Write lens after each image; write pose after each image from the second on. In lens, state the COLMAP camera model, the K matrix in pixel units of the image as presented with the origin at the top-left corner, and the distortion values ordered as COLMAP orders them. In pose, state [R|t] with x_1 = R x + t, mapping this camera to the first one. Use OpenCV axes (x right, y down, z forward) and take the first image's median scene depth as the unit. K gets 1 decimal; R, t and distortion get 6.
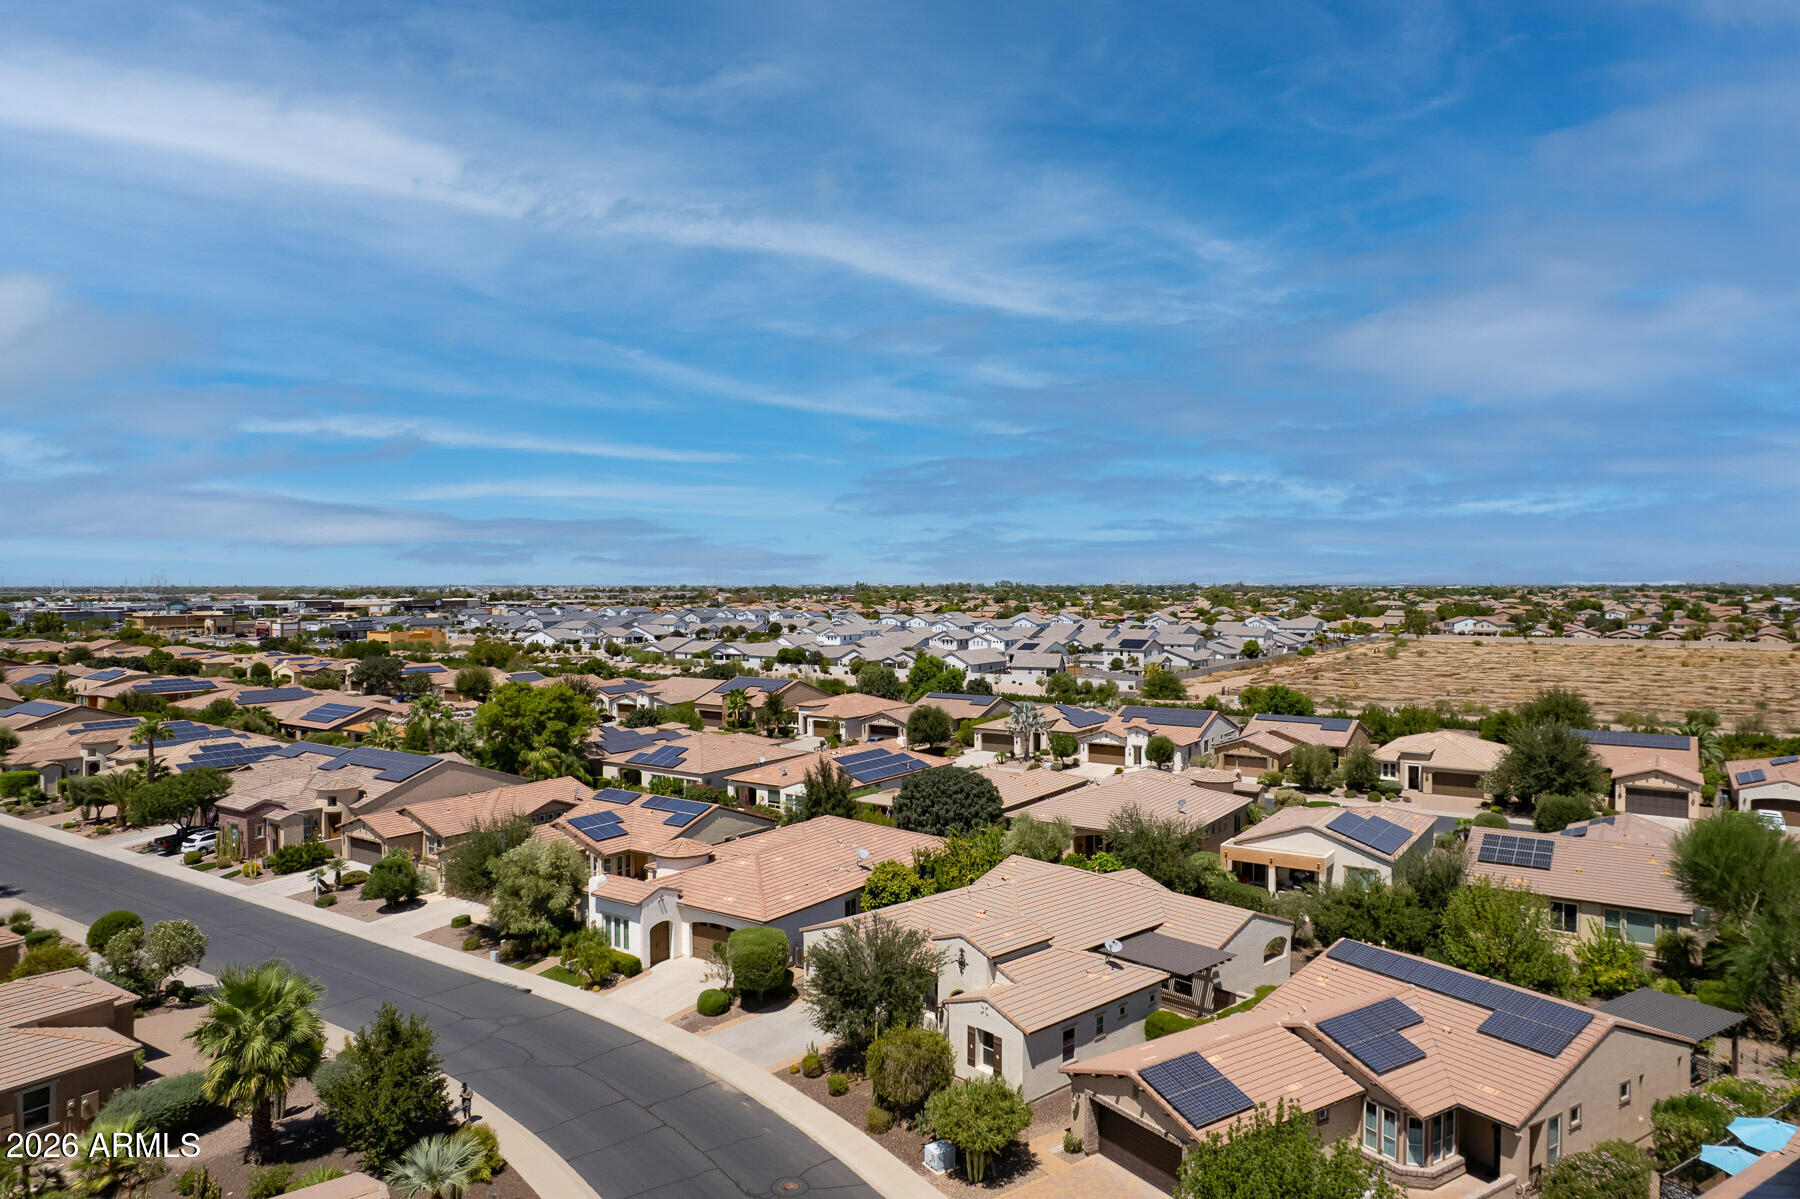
lens RADIAL K [[1150.6, 0, 913.5], [0, 1150.6, 606.9], [0, 0, 1]] dist [-0.078028, 0.074709]
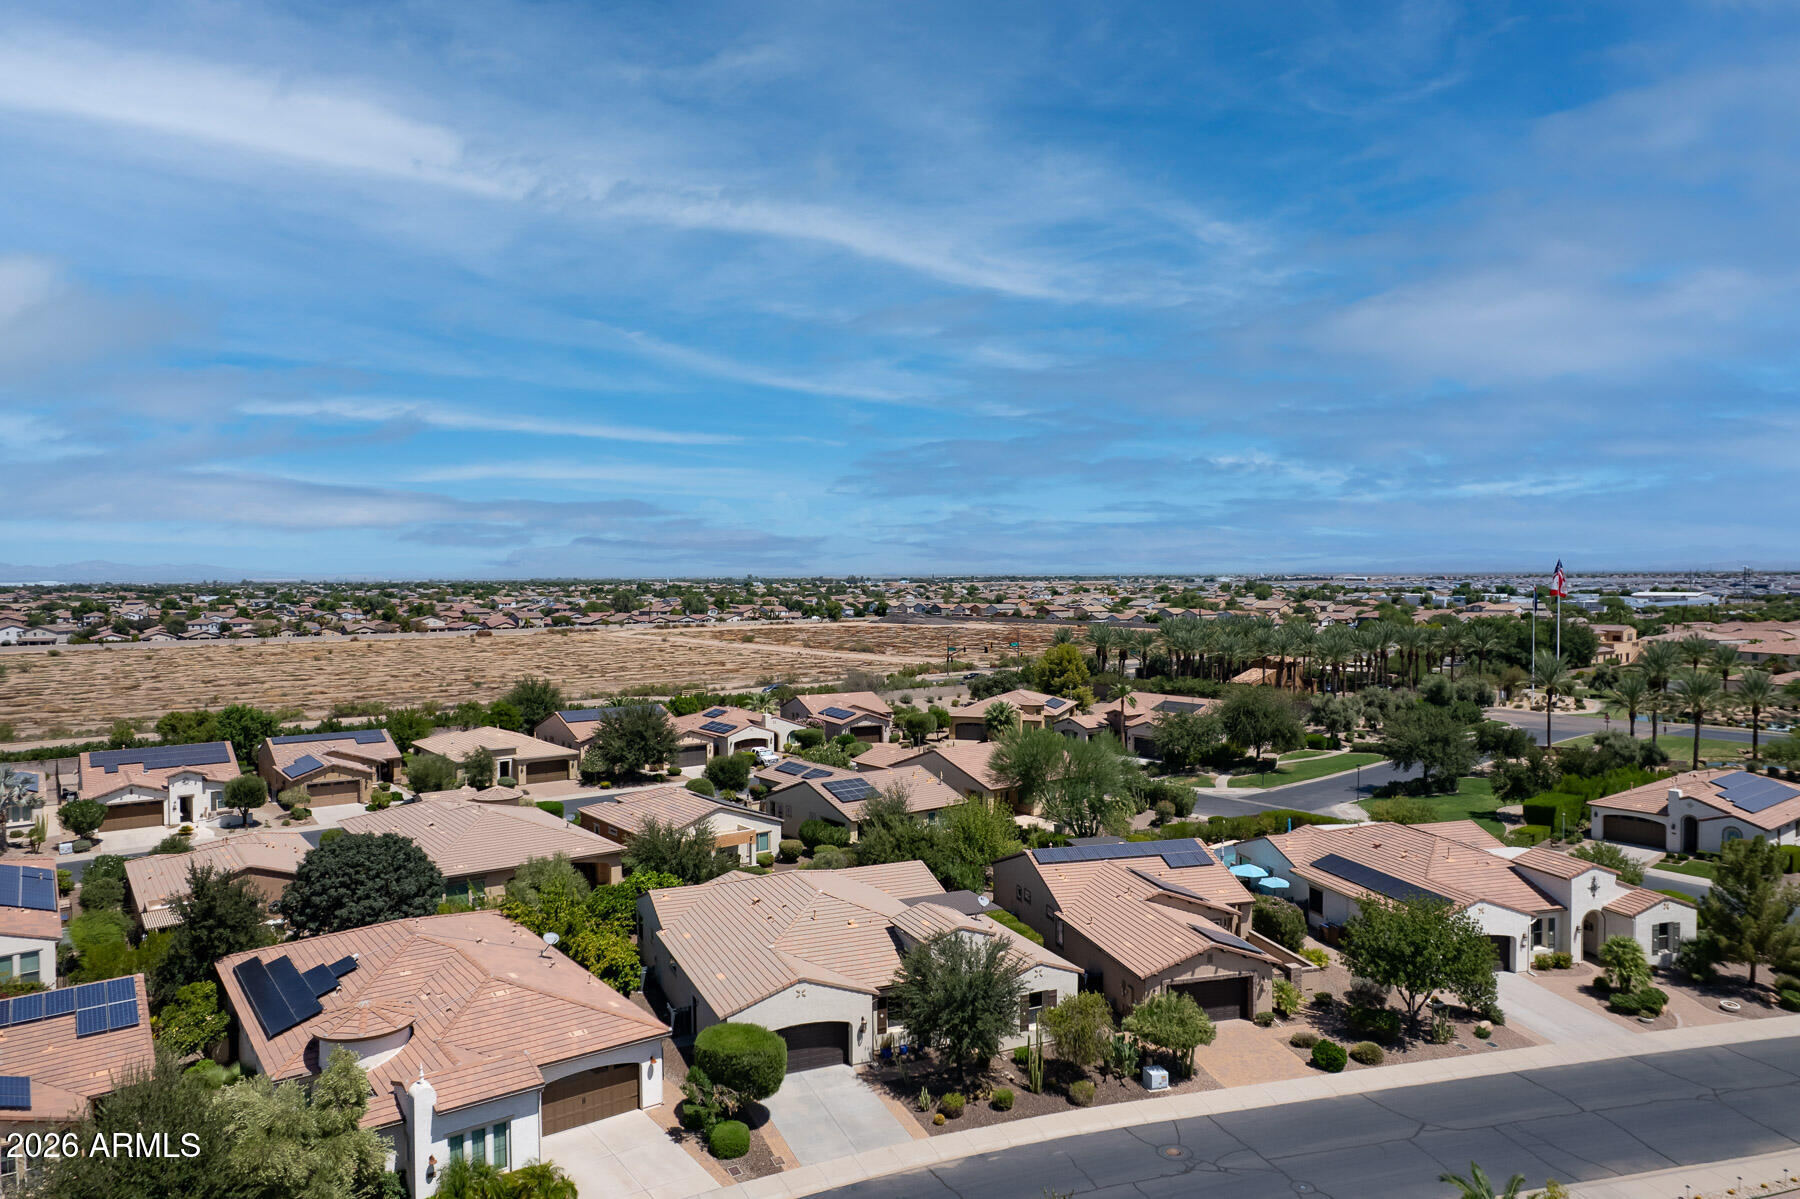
lens RADIAL K [[1135.6, 0, 909.5], [0, 1135.6, 620.4], [0, 0, 1]] dist [-0.075371, 0.070729]
pose [[0.322043, -0.039592, 0.945897, -0.568354], [0.027838, 0.999089, 0.032340, -0.017042], [-0.946316, 0.015917, 0.322852, 0.427413]]
